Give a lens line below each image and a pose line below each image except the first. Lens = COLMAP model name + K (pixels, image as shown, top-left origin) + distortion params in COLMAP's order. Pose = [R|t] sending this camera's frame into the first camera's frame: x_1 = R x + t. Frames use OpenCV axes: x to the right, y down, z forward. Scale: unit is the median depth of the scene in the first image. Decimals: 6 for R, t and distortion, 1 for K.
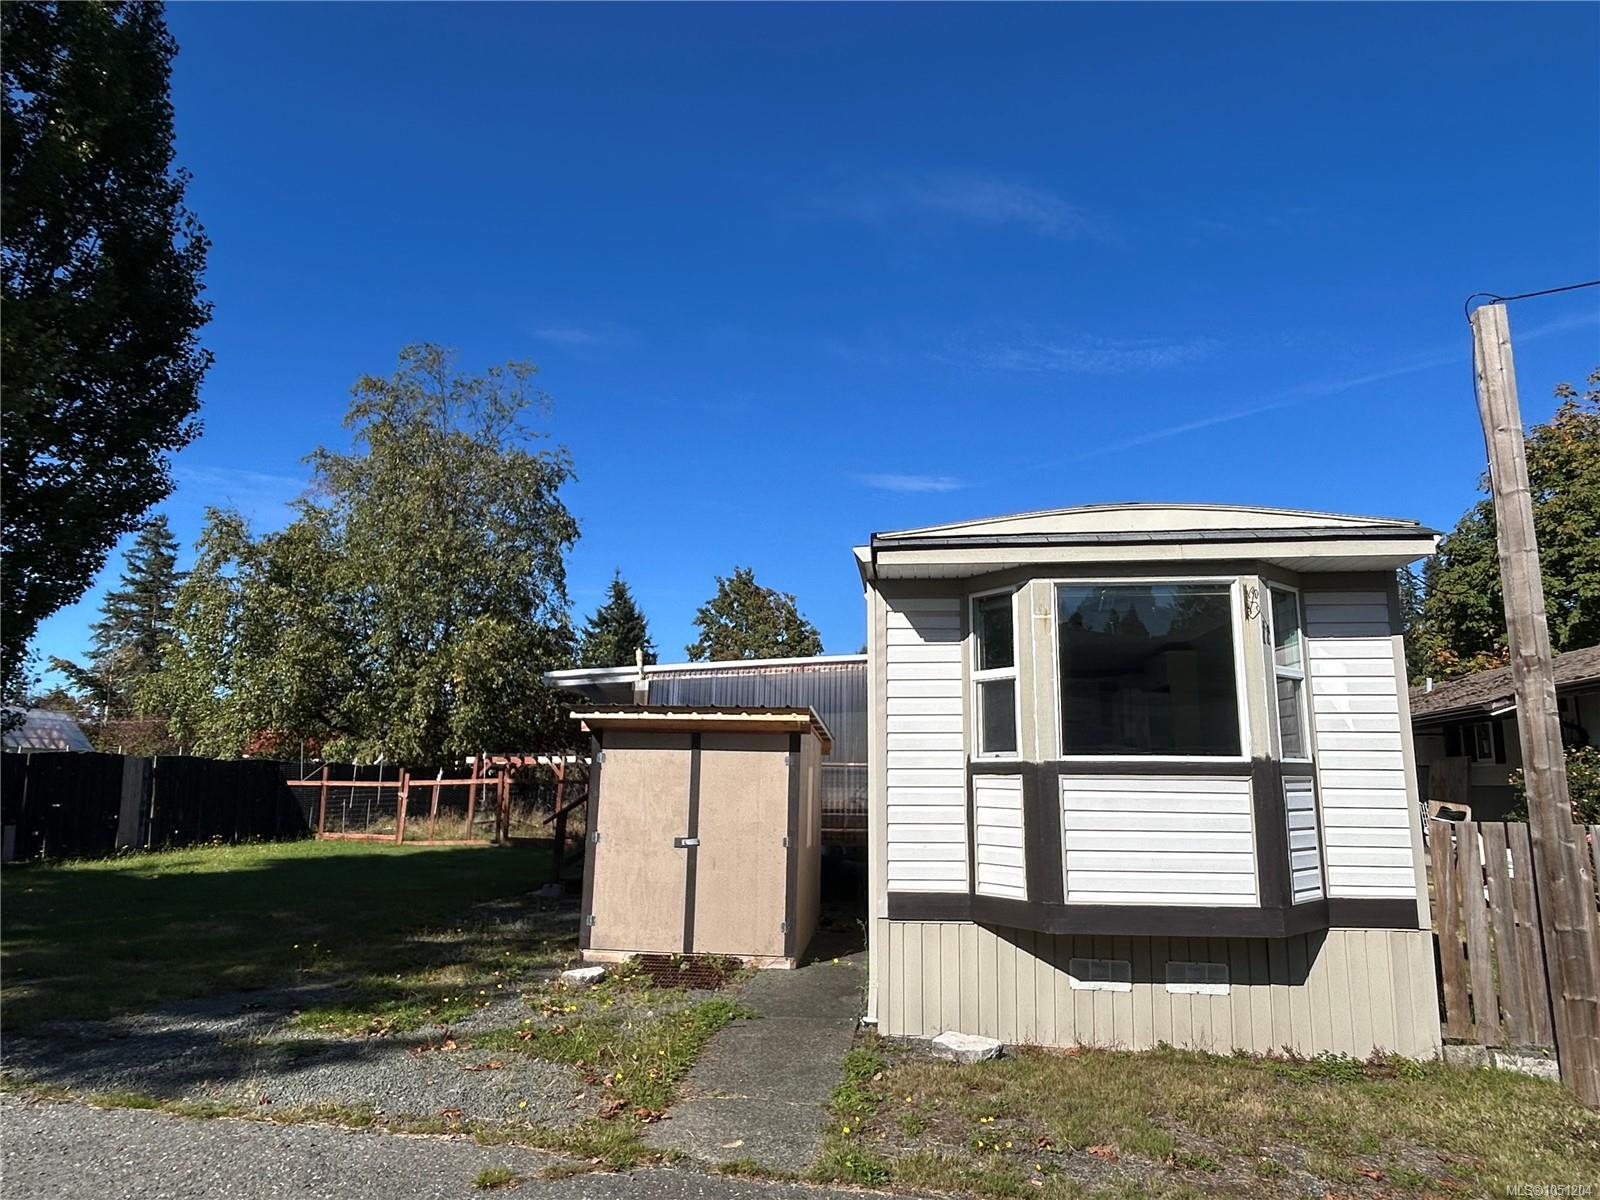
lens RADIAL K [[980.8, 0, 800.0], [0, 980.8, 600.0], [0, 0, 1]] dist [0.002696, 0.003034]
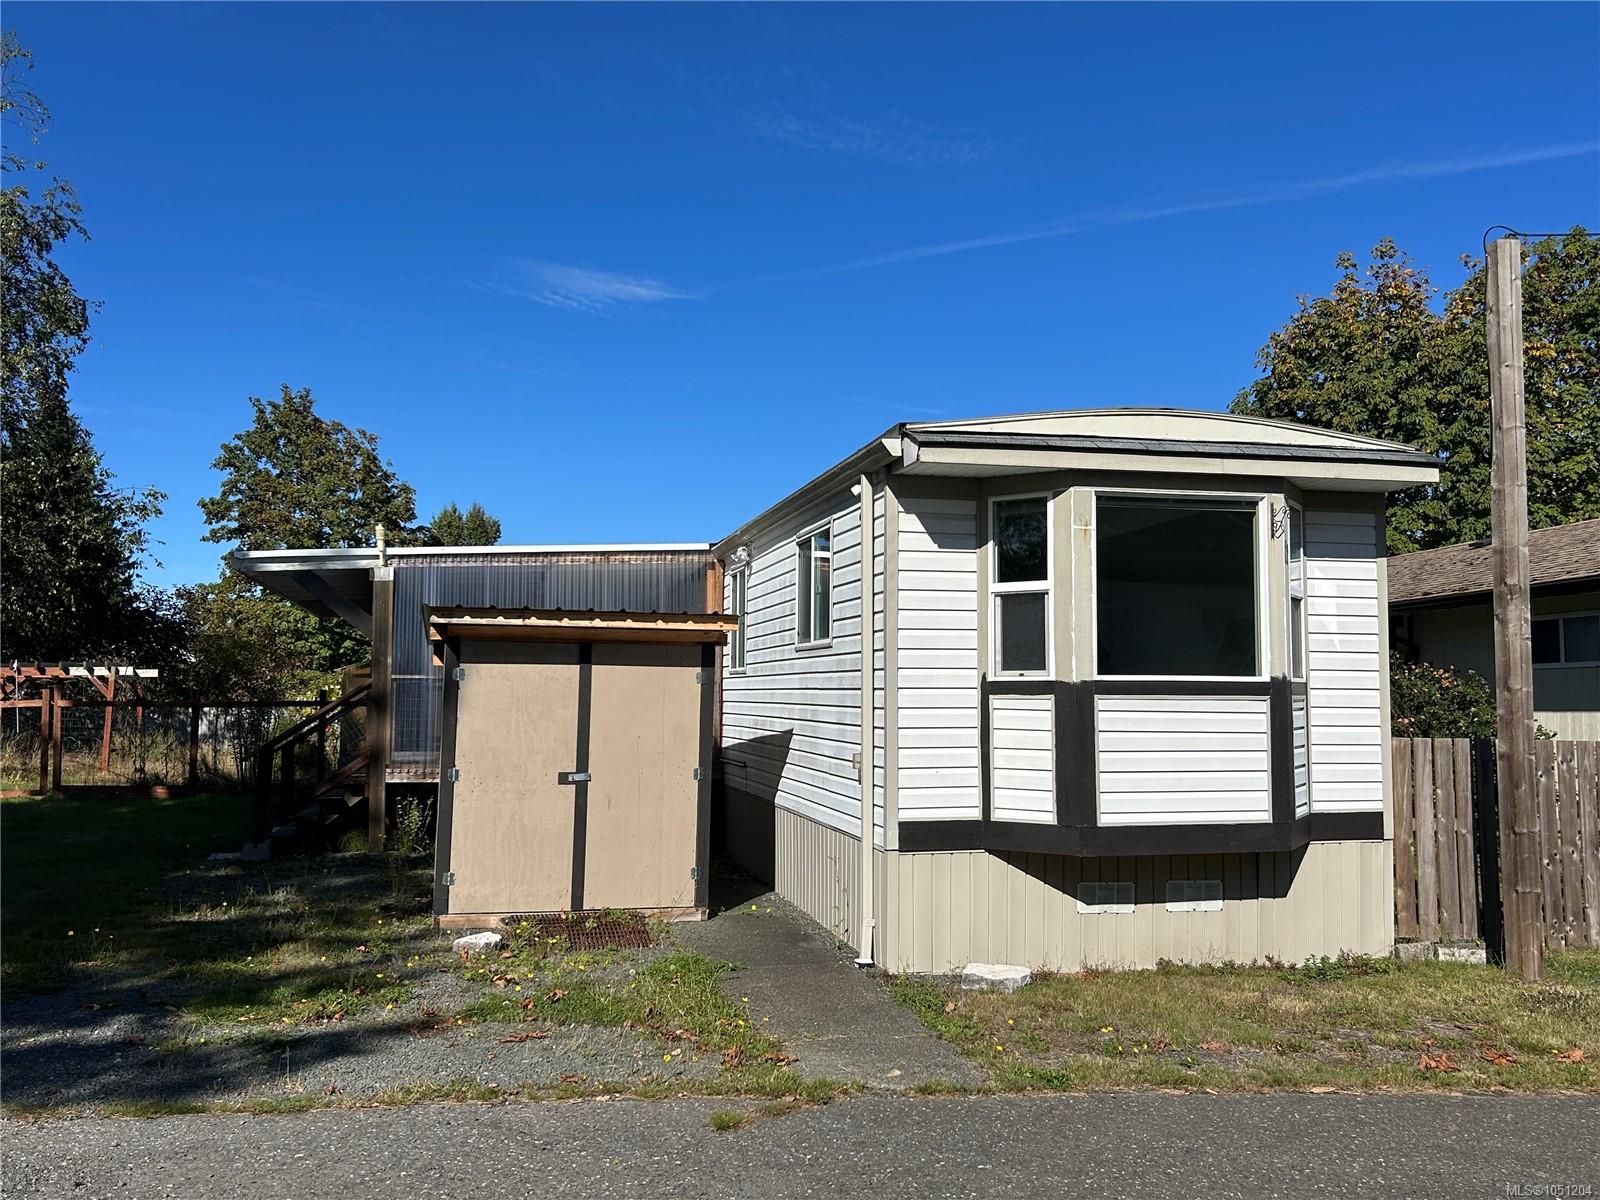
lens RADIAL K [[1357.1, 0, 800.0], [0, 1357.1, 600.0], [0, 0, 1]] dist [0.096453, -0.113494]
pose [[0.940418, 0.019260, 0.339476, -0.436650], [-0.056914, 0.993225, 0.101313, -0.030192], [-0.335225, -0.114597, 0.935143, -0.129095]]
